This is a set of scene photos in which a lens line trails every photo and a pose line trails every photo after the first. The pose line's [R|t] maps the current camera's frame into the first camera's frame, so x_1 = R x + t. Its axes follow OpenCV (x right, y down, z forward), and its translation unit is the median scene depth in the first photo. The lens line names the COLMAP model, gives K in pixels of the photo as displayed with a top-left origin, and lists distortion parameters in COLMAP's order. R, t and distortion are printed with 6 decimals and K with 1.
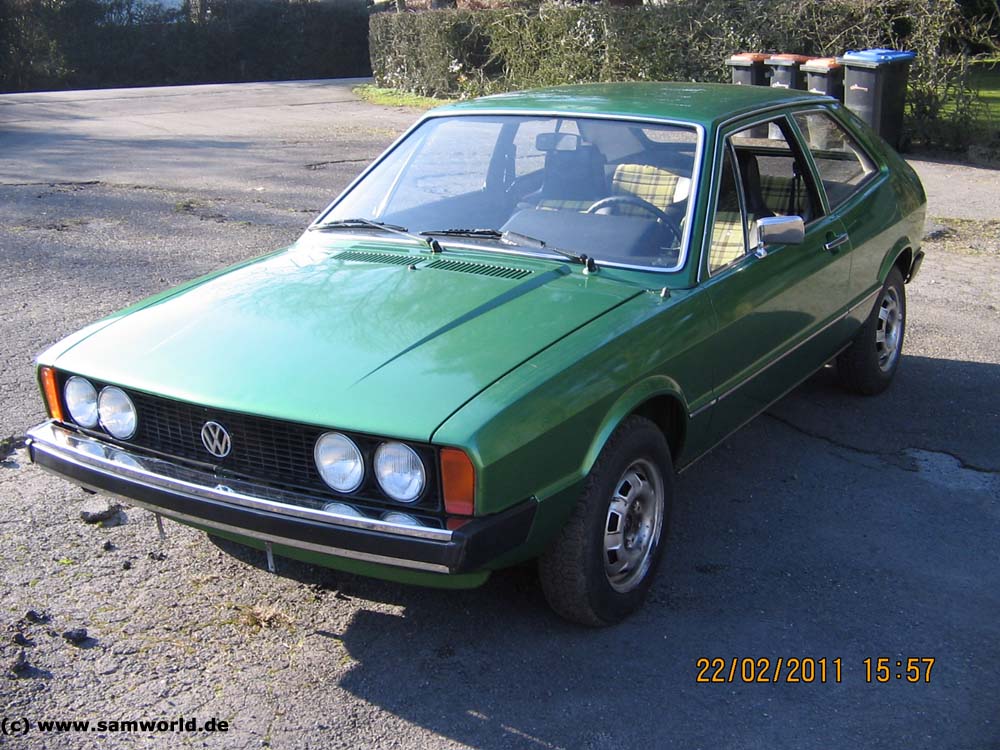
lens RADIAL K [[1333.2, 0, 501.9], [0, 1333.2, 336.5], [0, 0, 1]] dist [-0.201190, 0.267303]
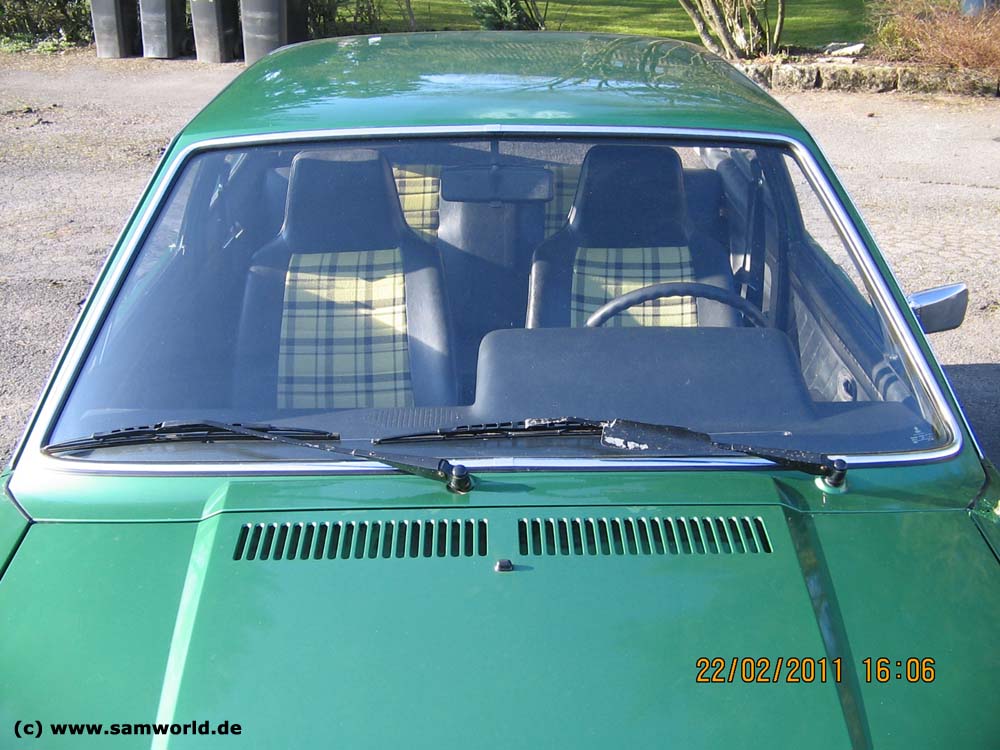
lens RADIAL K [[1328.1, 0, 500.0], [0, 1328.1, 375.0], [0, 0, 1]] dist [-0.178158, 0.117526]
pose [[0.837901, -0.185867, 0.513201, -0.282252], [0.128102, 0.980938, 0.146117, -0.178761], [-0.530577, -0.056690, 0.845739, 0.676411]]
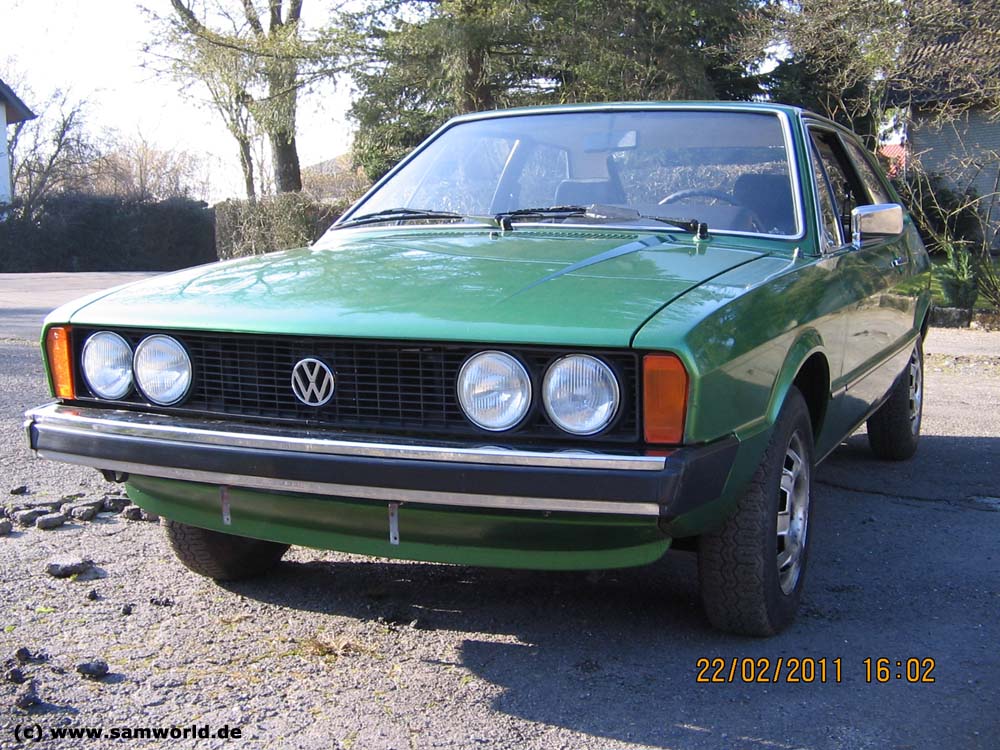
lens RADIAL K [[1328.1, 0, 500.0], [0, 1328.1, 375.0], [0, 0, 1]] dist [-0.178158, 0.117526]
pose [[0.990047, 0.000933, 0.140733, -0.188963], [0.019010, 0.989927, -0.140296, 0.160778], [-0.139446, 0.141575, 0.980057, 0.194380]]
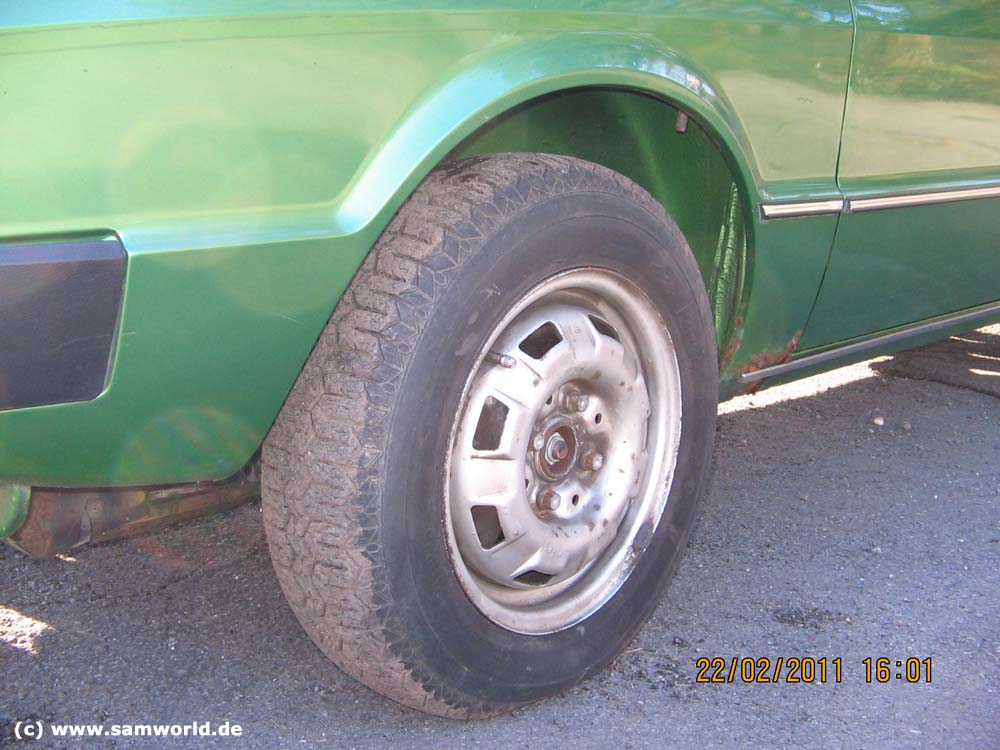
lens RADIAL K [[1333.2, 0, 501.9], [0, 1333.2, 336.5], [0, 0, 1]] dist [-0.201190, 0.267303]
pose [[0.980451, 0.068587, -0.184422, 0.139103], [-0.082096, 0.994394, -0.066636, 0.129096], [0.178817, 0.080474, 0.980586, 0.599380]]
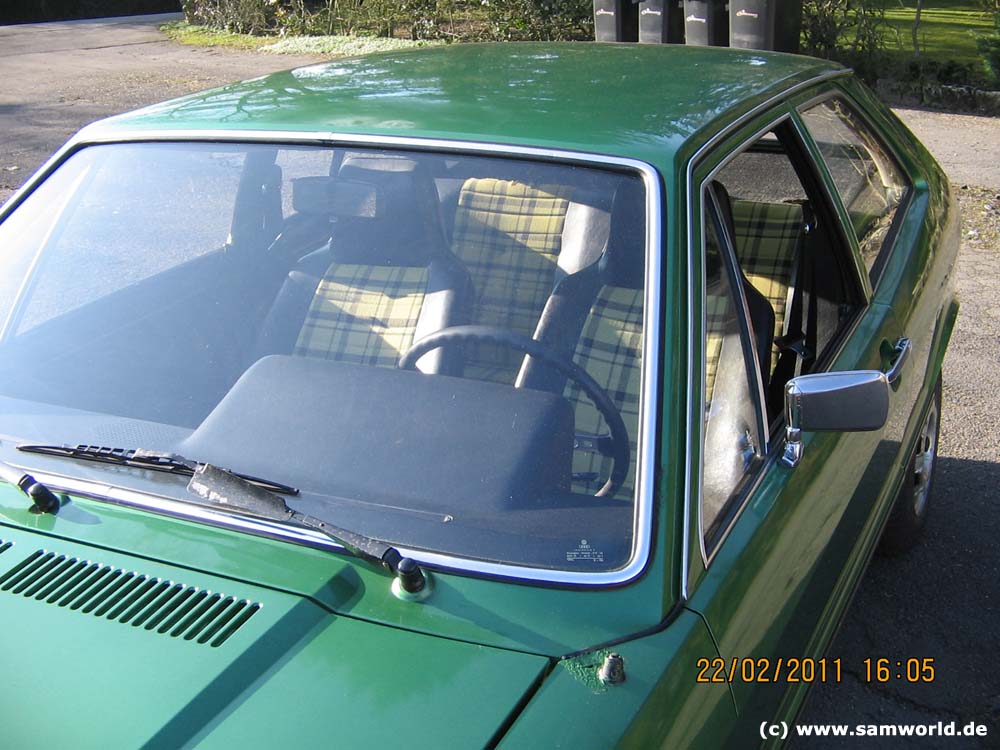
lens RADIAL K [[1333.2, 0, 501.9], [0, 1333.2, 336.5], [0, 0, 1]] dist [-0.201190, 0.267303]
pose [[0.992800, -0.049335, 0.109153, 0.056035], [0.043063, 0.997323, 0.059092, -0.147689], [-0.111776, -0.053966, 0.992267, 0.633489]]
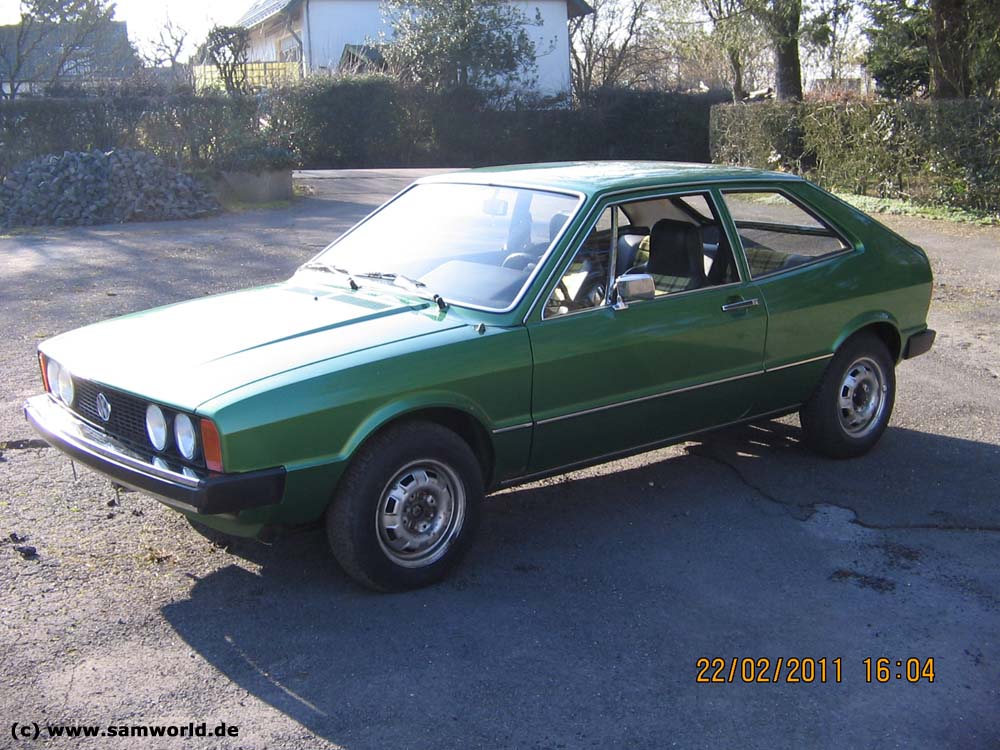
lens RADIAL K [[1333.2, 0, 501.9], [0, 1333.2, 336.5], [0, 0, 1]] dist [-0.201190, 0.267303]
pose [[0.947816, 0.061168, -0.312896, 0.514665], [-0.082074, 0.995158, -0.054072, 0.038646], [0.308073, 0.076931, 0.948247, -0.138258]]
